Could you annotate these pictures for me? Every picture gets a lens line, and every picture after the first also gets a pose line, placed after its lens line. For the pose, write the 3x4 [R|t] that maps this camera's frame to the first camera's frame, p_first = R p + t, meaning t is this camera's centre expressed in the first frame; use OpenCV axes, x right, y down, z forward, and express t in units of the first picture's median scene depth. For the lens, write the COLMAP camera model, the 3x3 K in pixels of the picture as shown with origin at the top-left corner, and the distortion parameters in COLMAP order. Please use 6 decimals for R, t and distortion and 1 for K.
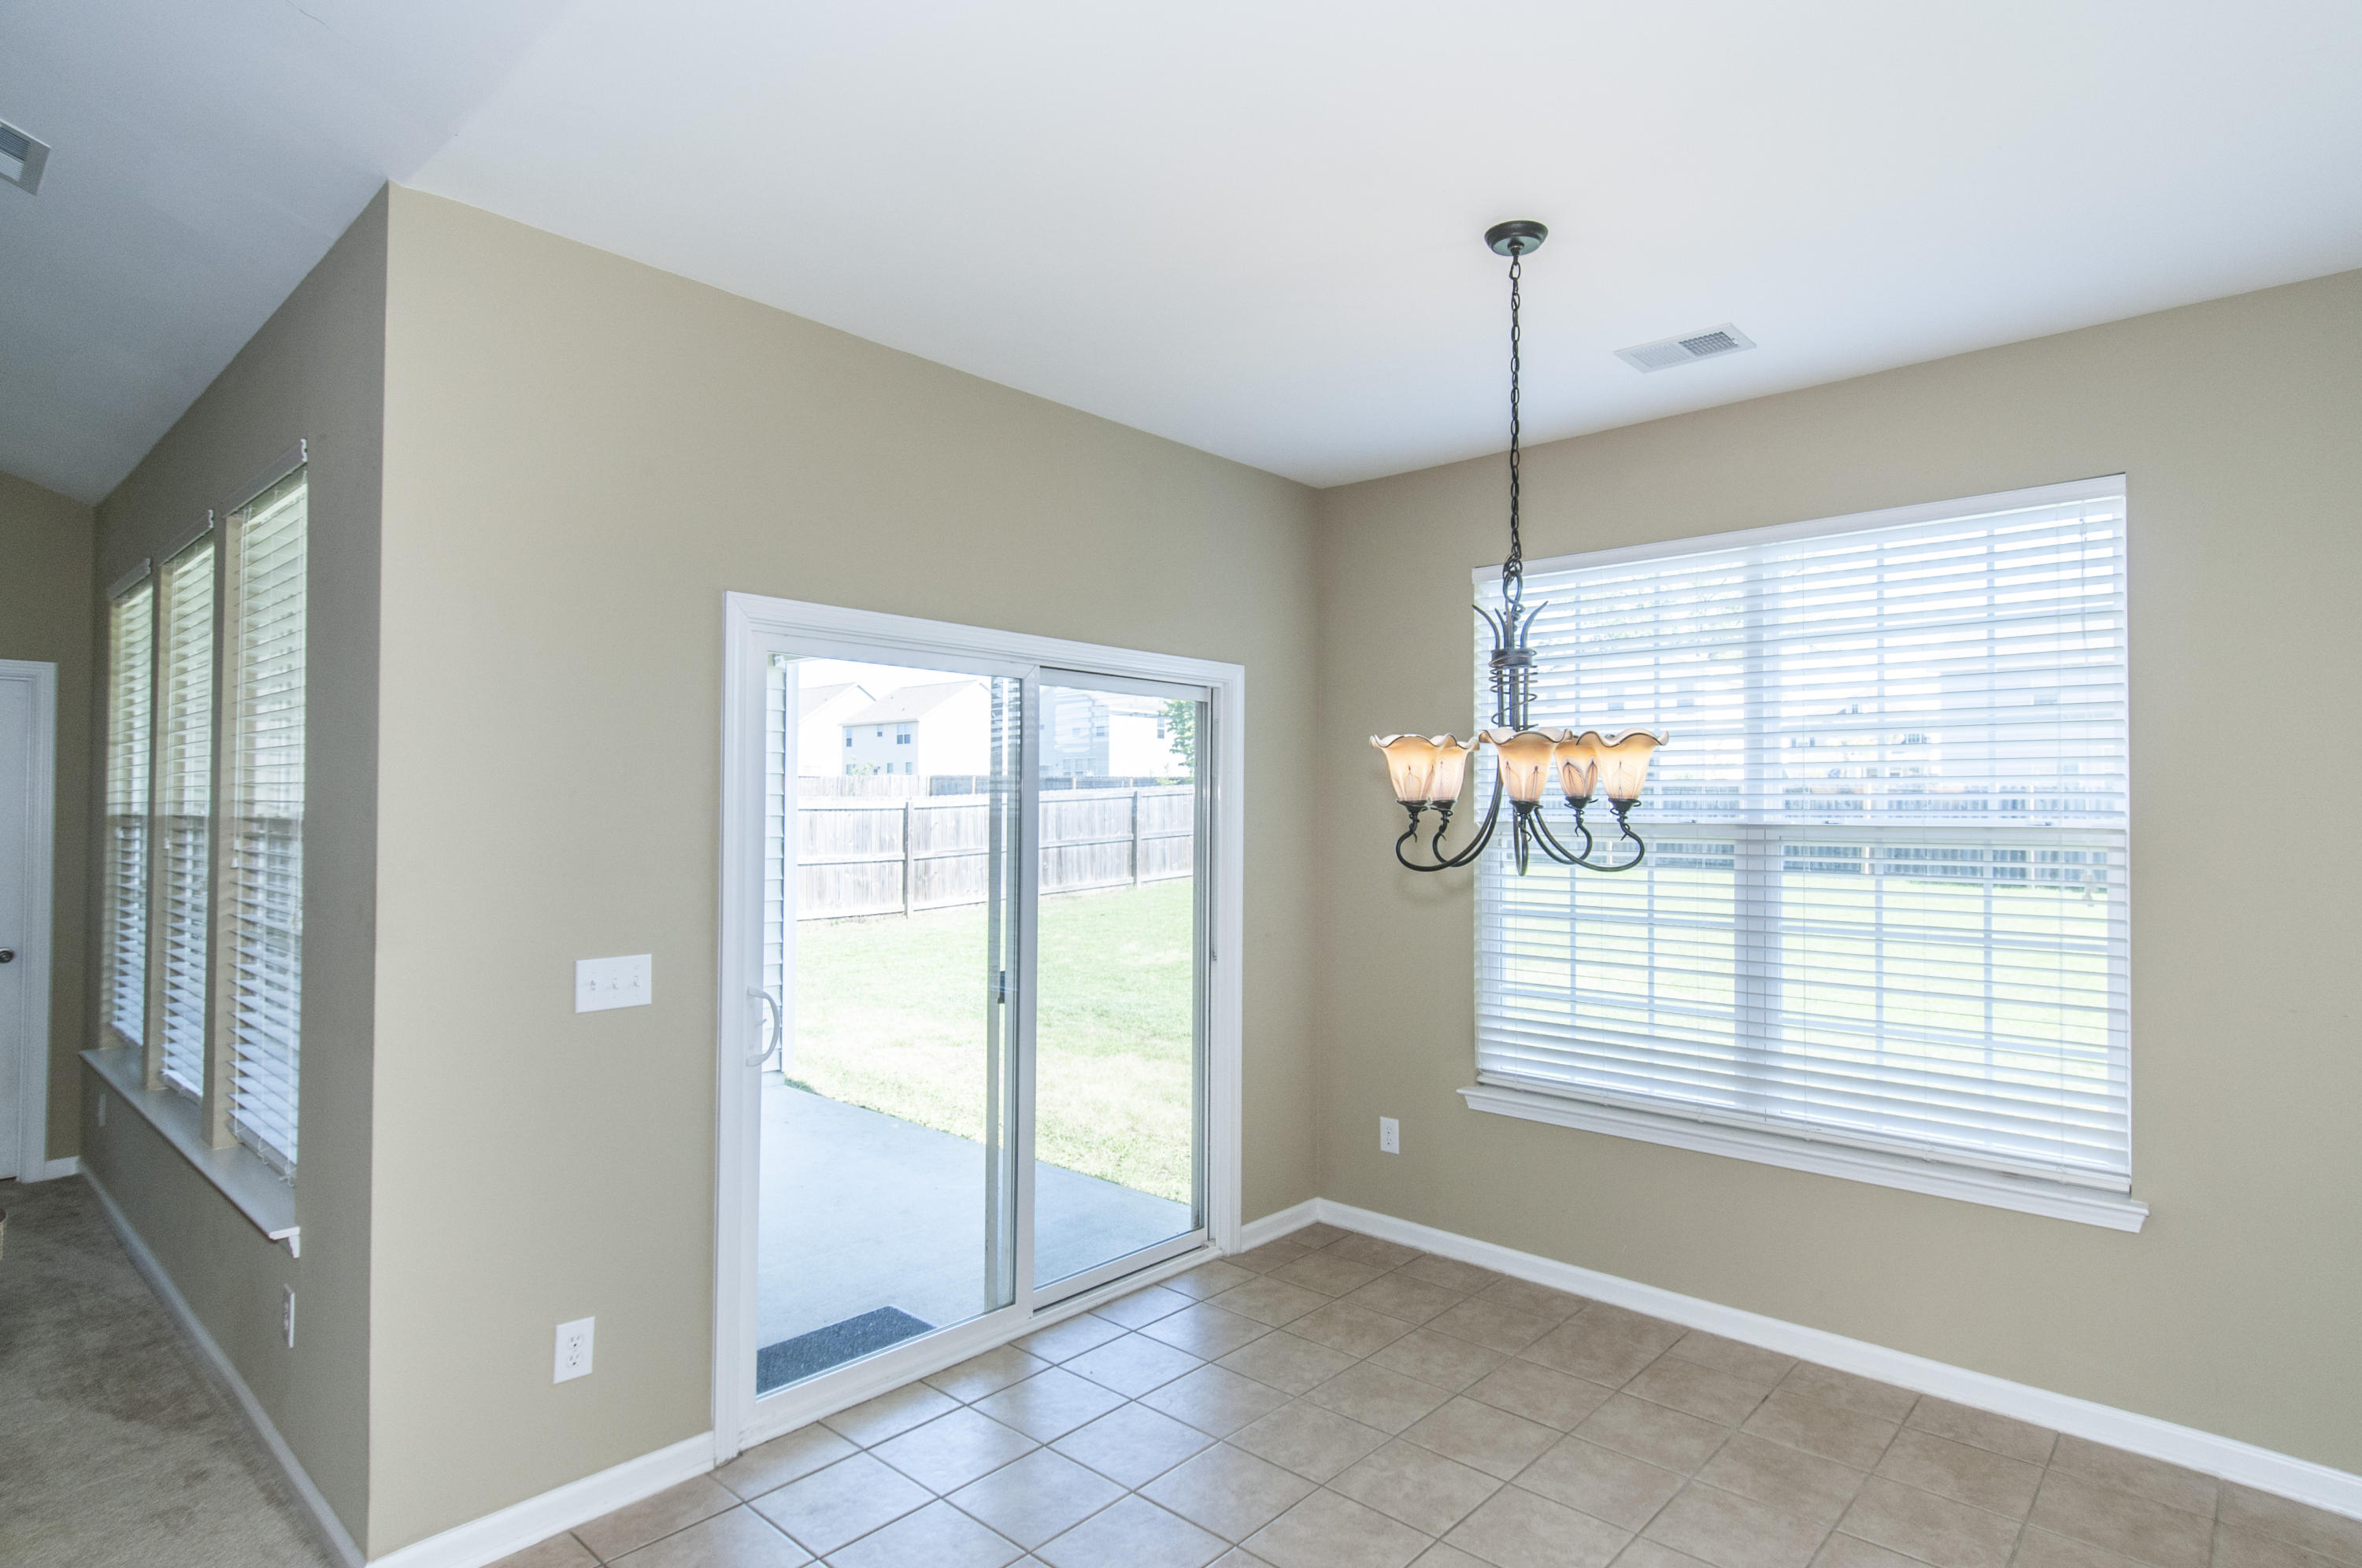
lens RADIAL K [[1226.2, 0, 1215.9], [0, 1226.2, 788.8], [0, 0, 1]] dist [0.011748, -0.008992]
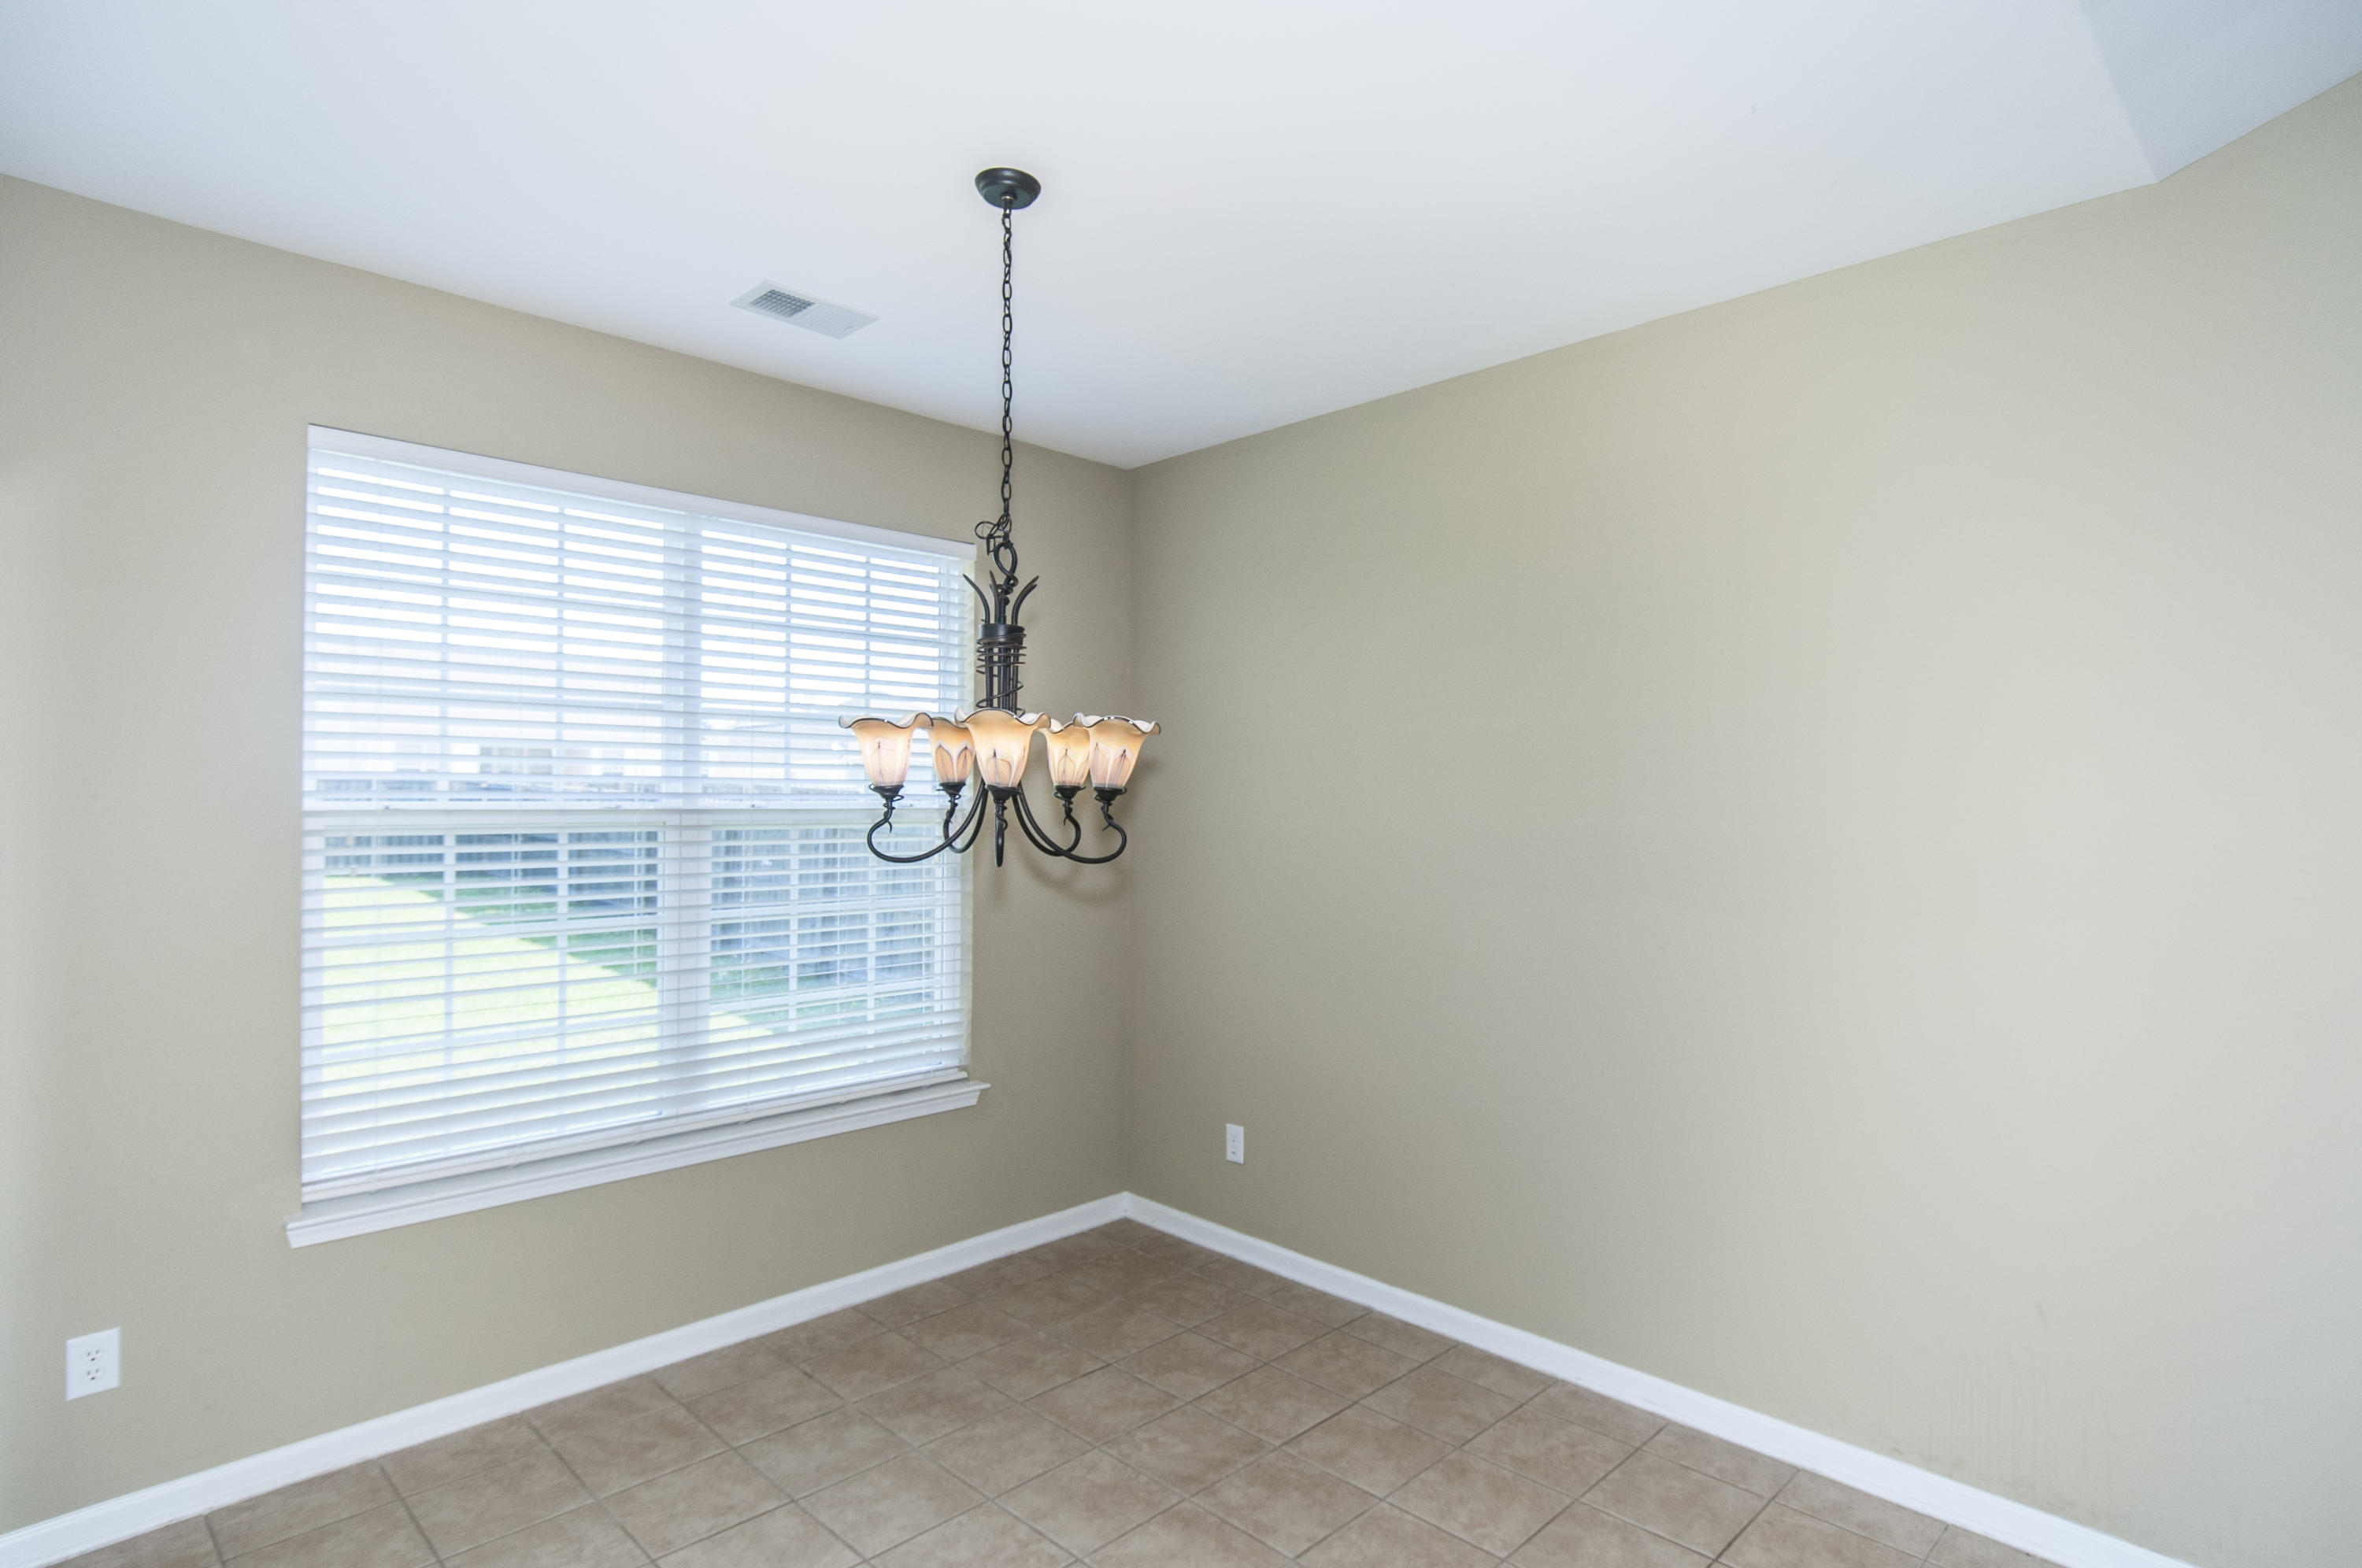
lens RADIAL K [[1226.2, 0, 1180.3], [0, 1226.2, 794.5], [0, 0, 1]] dist [0.011748, -0.008992]
pose [[0.058130, 0.002784, 0.998305, -0.528079], [-0.020981, 0.999779, -0.001567, 0.012324], [-0.998088, -0.020855, 0.058176, 0.620371]]
